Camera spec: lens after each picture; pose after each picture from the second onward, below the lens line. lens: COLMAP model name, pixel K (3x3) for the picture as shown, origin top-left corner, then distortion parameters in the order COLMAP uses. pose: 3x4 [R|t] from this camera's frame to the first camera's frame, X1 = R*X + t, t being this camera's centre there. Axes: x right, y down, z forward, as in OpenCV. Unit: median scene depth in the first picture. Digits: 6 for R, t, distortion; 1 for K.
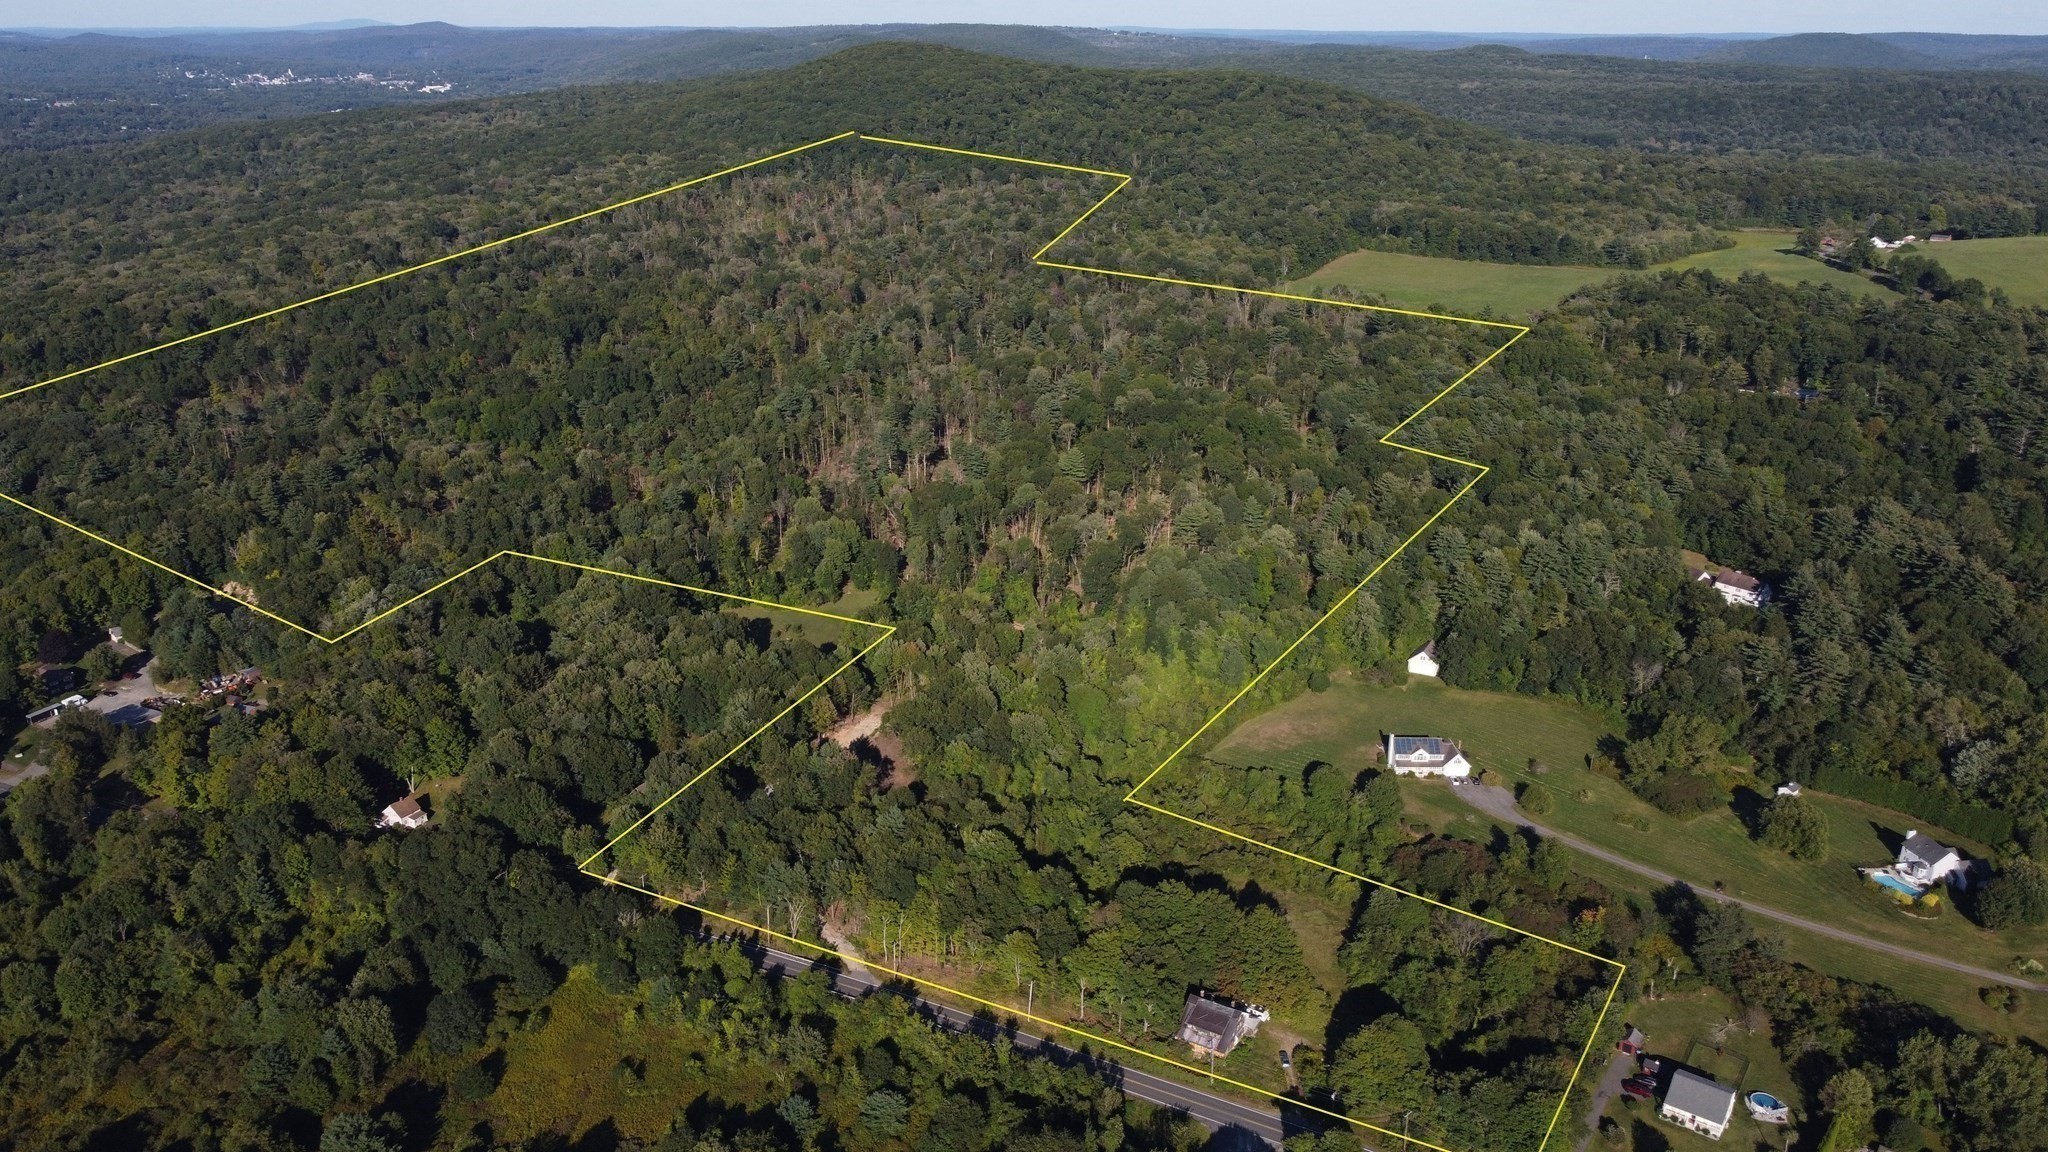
lens RADIAL K [[1623.9, 0, 1024.0], [0, 1623.9, 576.0], [0, 0, 1]] dist [-0.001168, -0.001933]
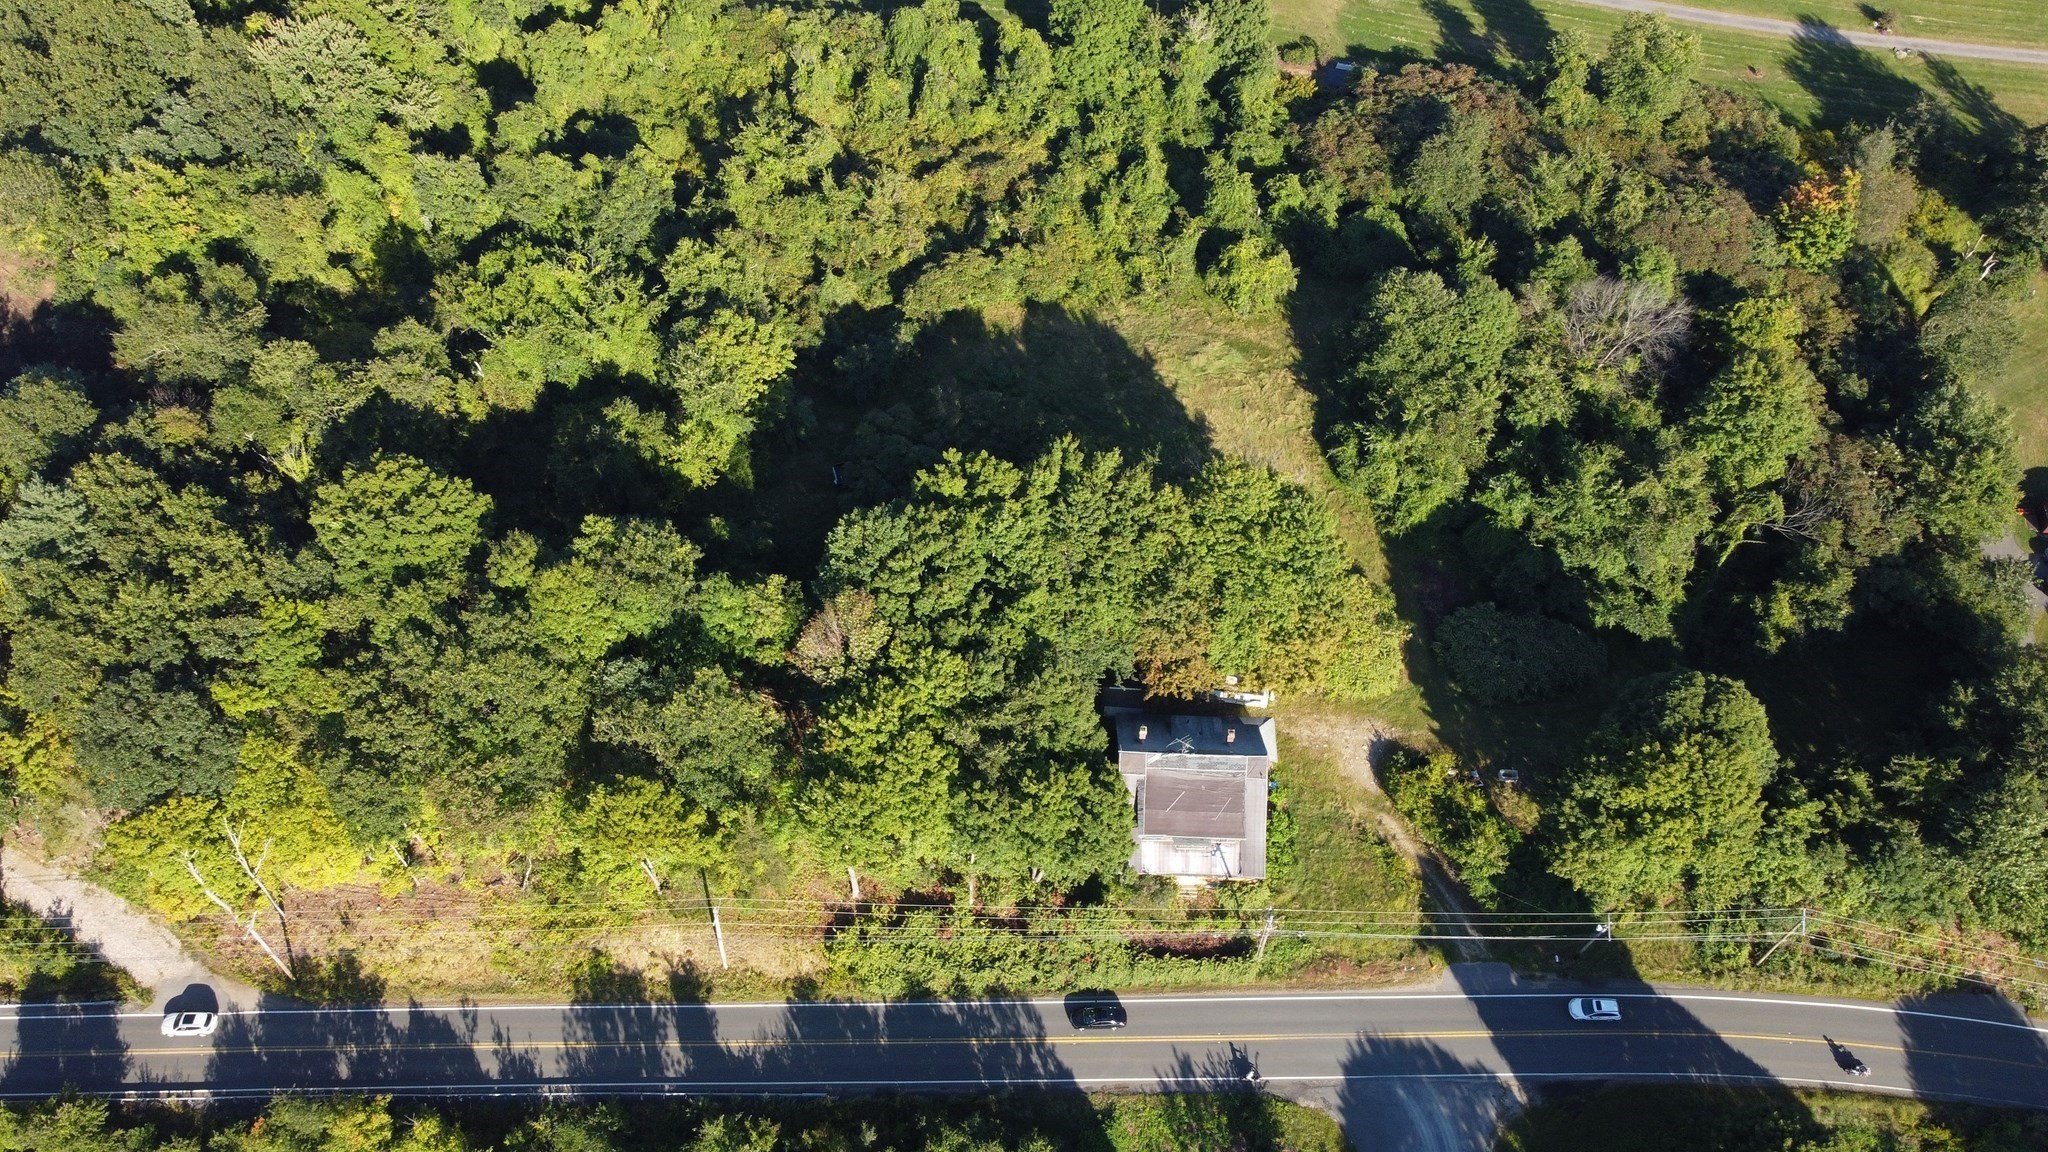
lens RADIAL K [[1623.9, 0, 1024.0], [0, 1623.9, 576.0], [0, 0, 1]] dist [-0.001168, -0.001933]
pose [[0.871559, -0.383855, 0.305025, -0.013648], [0.157945, 0.808783, 0.566500, 0.005592], [-0.464153, -0.445561, 0.765531, 0.574341]]
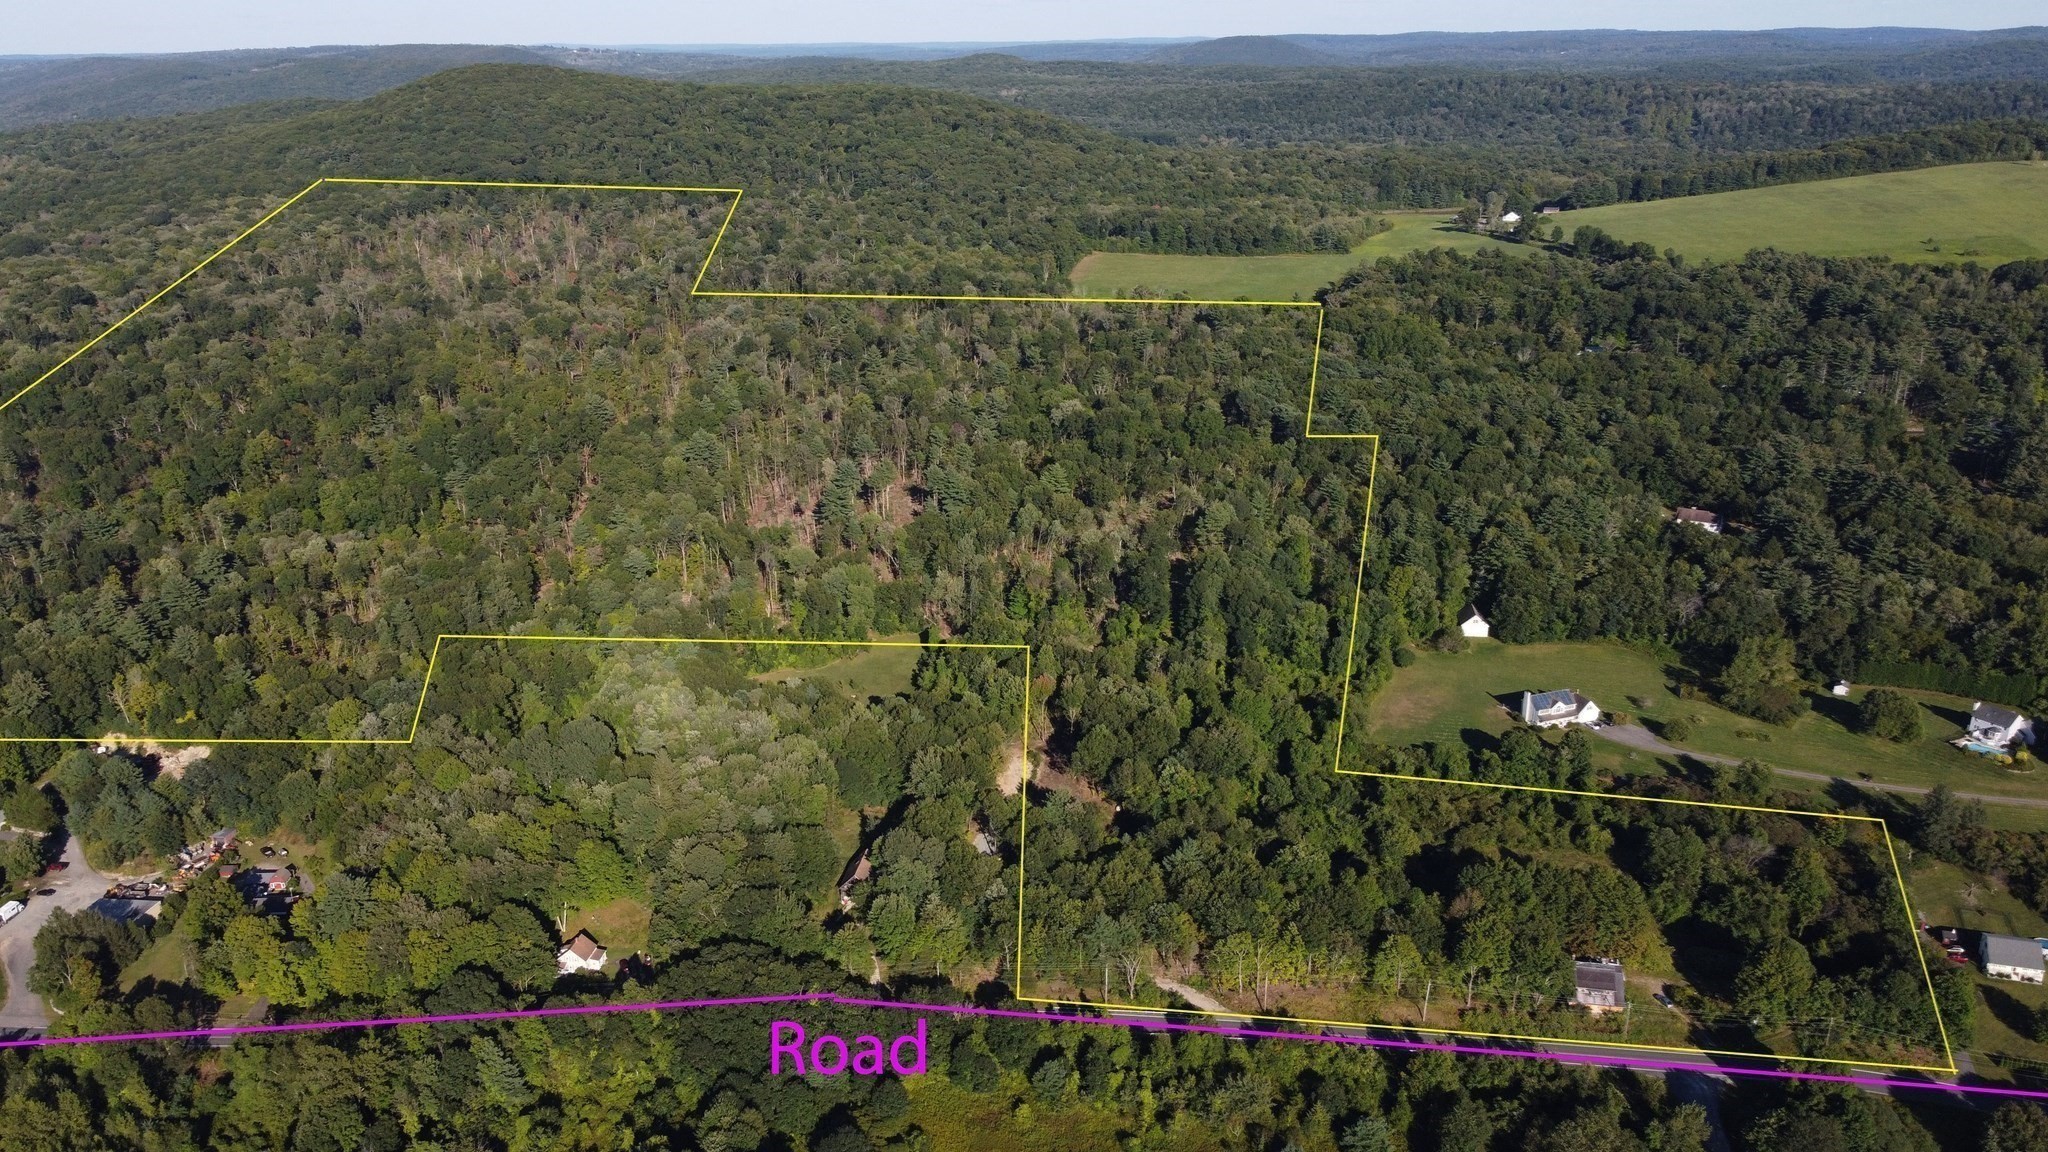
lens RADIAL K [[1623.9, 0, 1024.0], [0, 1623.9, 576.0], [0, 0, 1]] dist [-0.001168, -0.001933]
pose [[0.936017, -0.127704, 0.327968, -0.414755], [0.130162, 0.991386, 0.014543, -0.036394], [-0.327000, 0.029077, 0.944577, 0.096119]]
